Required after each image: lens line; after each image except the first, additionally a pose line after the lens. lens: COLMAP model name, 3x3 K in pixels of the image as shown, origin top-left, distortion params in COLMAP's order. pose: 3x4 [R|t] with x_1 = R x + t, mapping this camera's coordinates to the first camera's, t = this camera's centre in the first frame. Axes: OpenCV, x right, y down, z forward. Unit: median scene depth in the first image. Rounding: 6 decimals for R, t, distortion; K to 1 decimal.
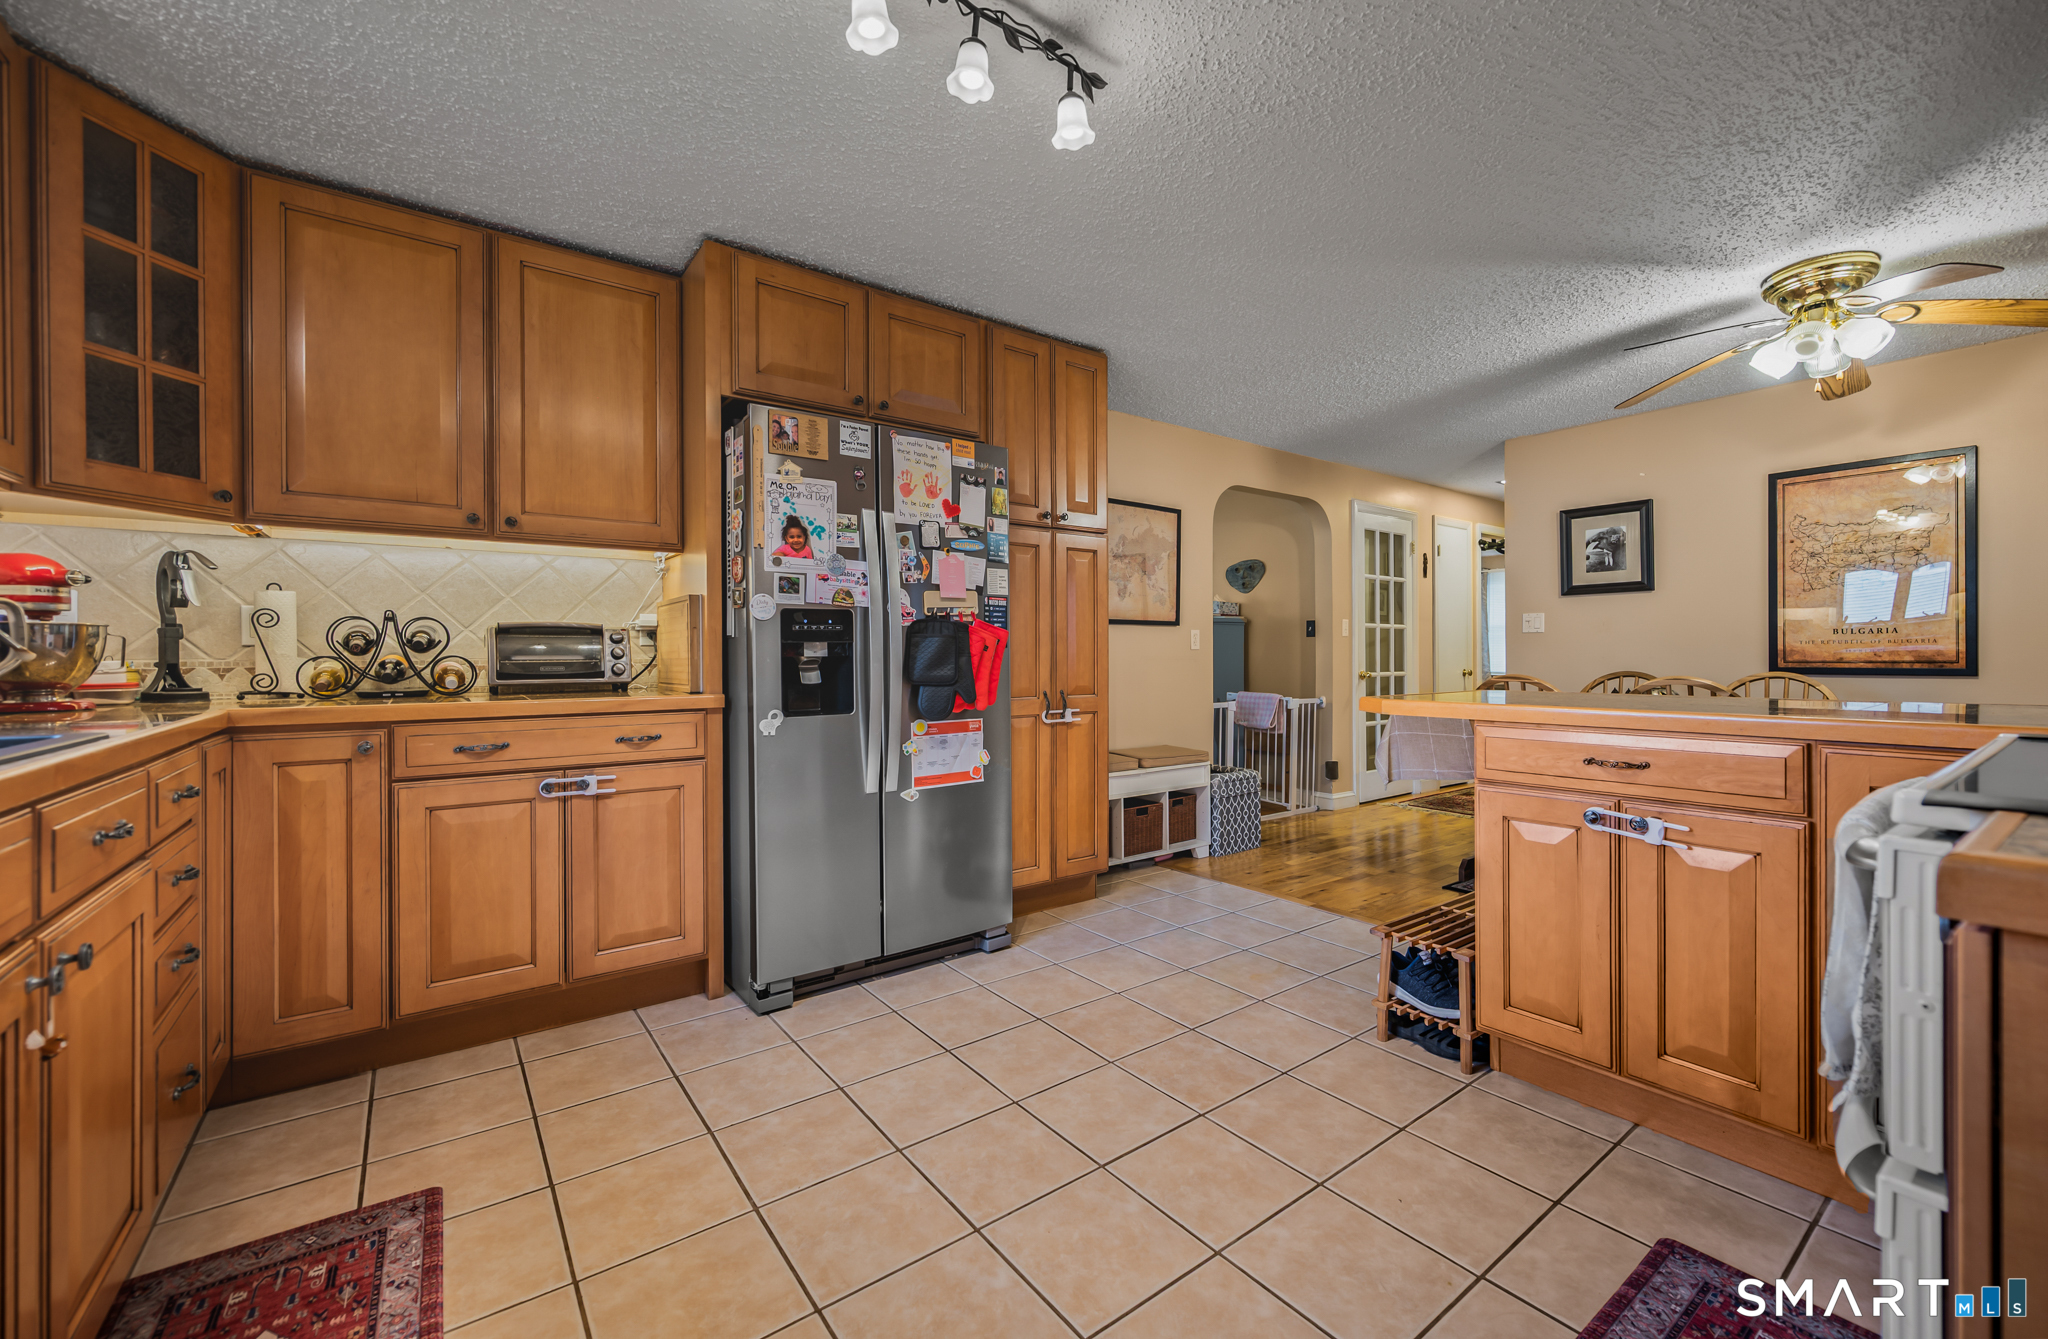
lens RADIAL K [[801.8, 0, 1043.3], [0, 801.8, 661.8], [0, 0, 1]] dist [0.000359, 0.000176]
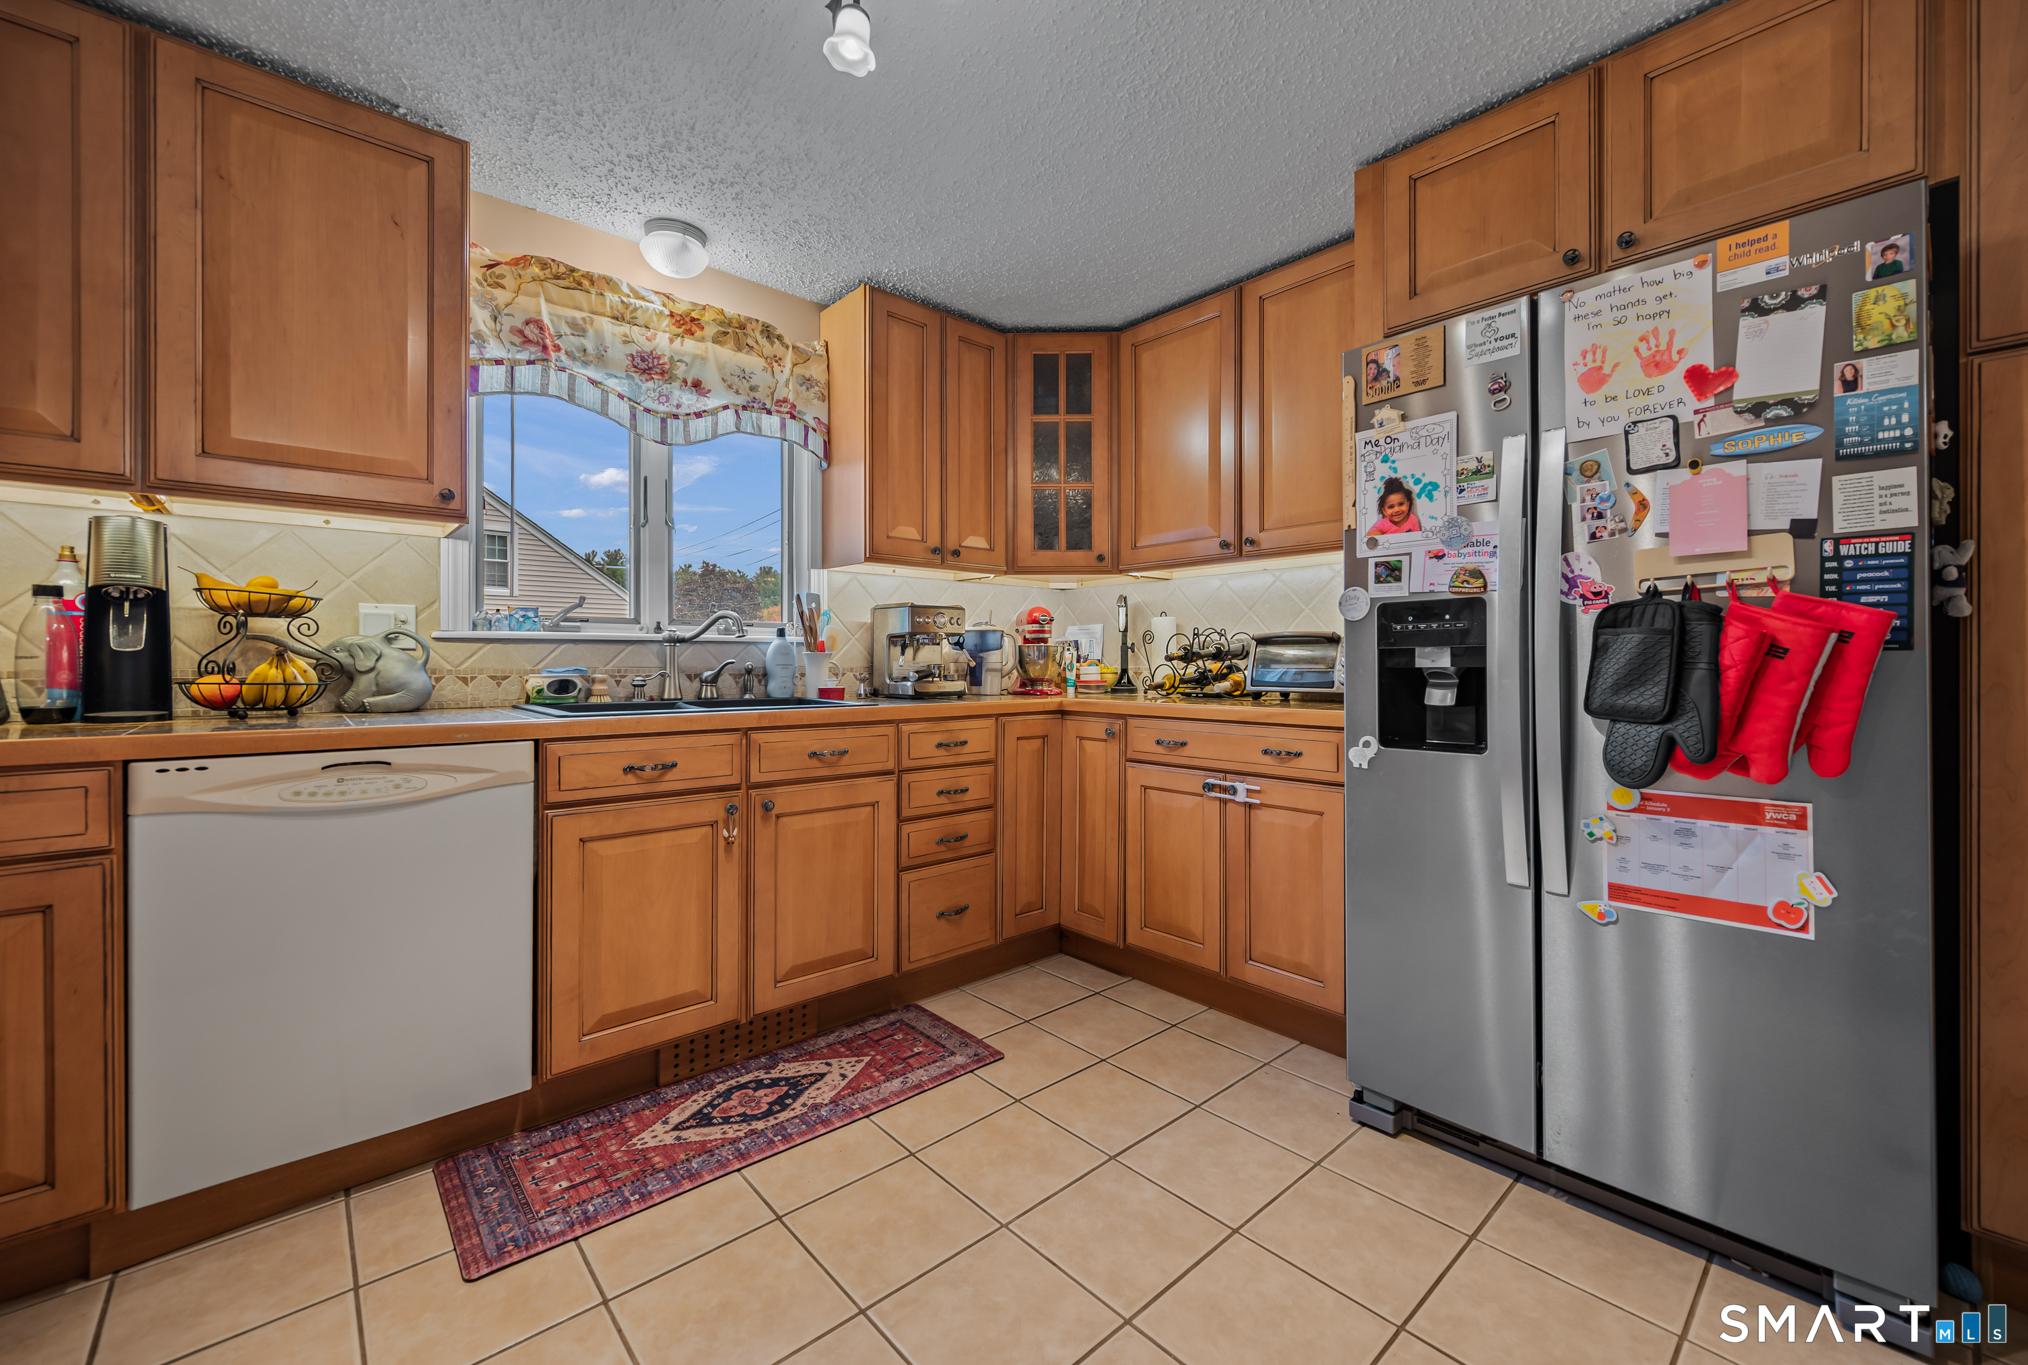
lens RADIAL K [[817.4, 0, 1032.3], [0, 817.4, 663.0], [0, 0, 1]] dist [-0.000227, -0.000581]
pose [[0.098562, 0.003123, -0.995126, 0.412518], [-0.010123, 0.999946, 0.002136, -0.008489], [0.995079, 0.009864, 0.098588, 0.595513]]
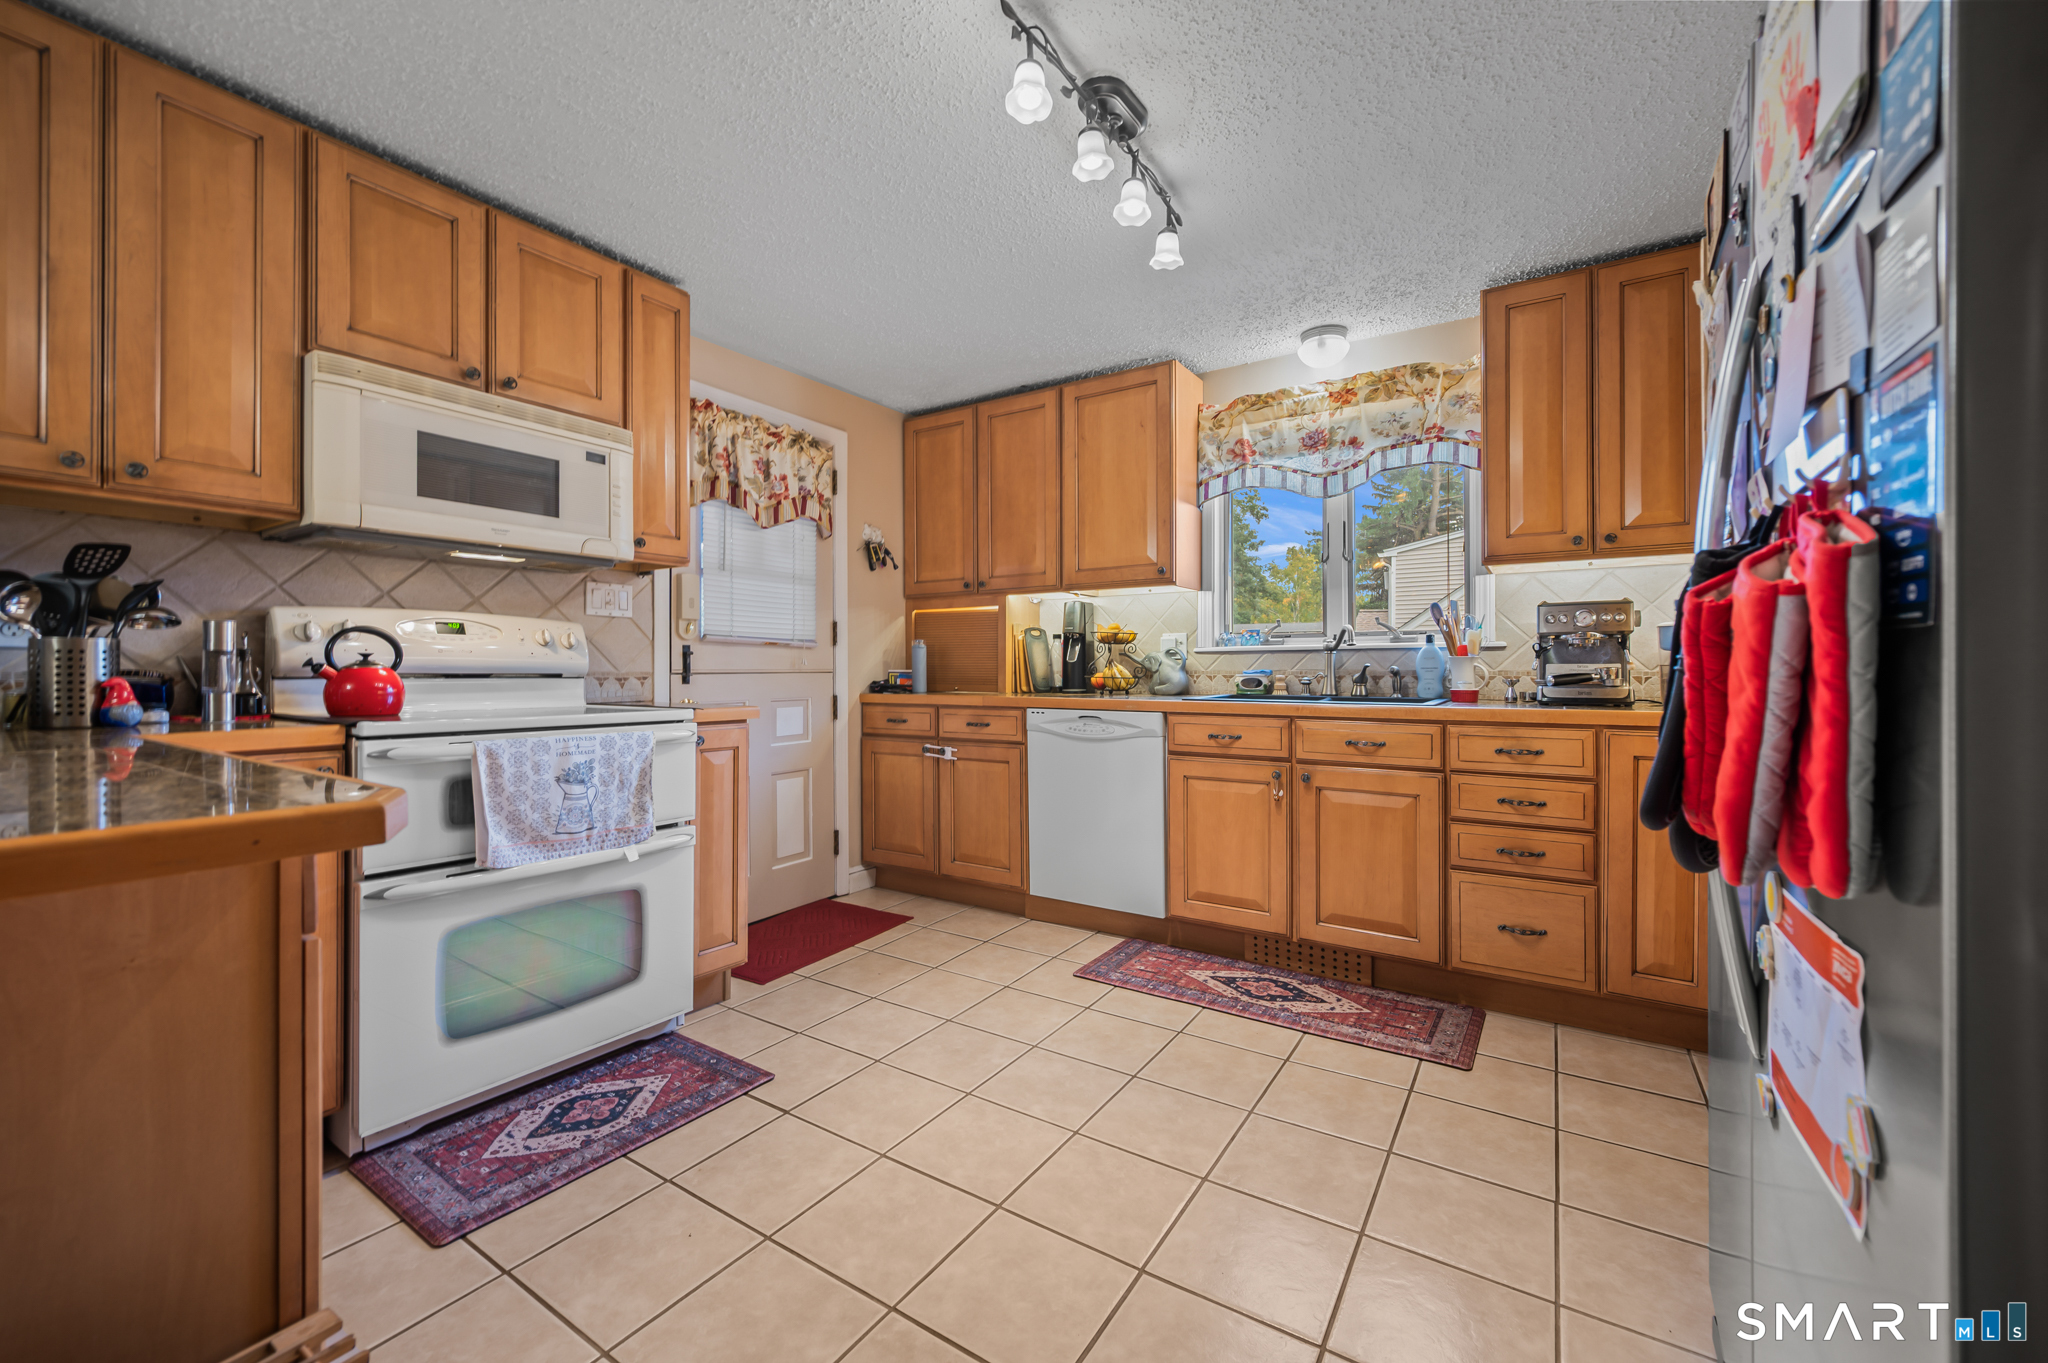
lens RADIAL K [[821.5, 0, 1024.0], [0, 821.5, 667.2], [0, 0, 1]] dist [0.002880, -0.001789]
pose [[-0.941831, 0.004583, -0.336057, 0.256220], [0.001391, 0.999952, 0.009738, -0.014399], [0.336085, 0.008704, -0.941791, 1.331612]]
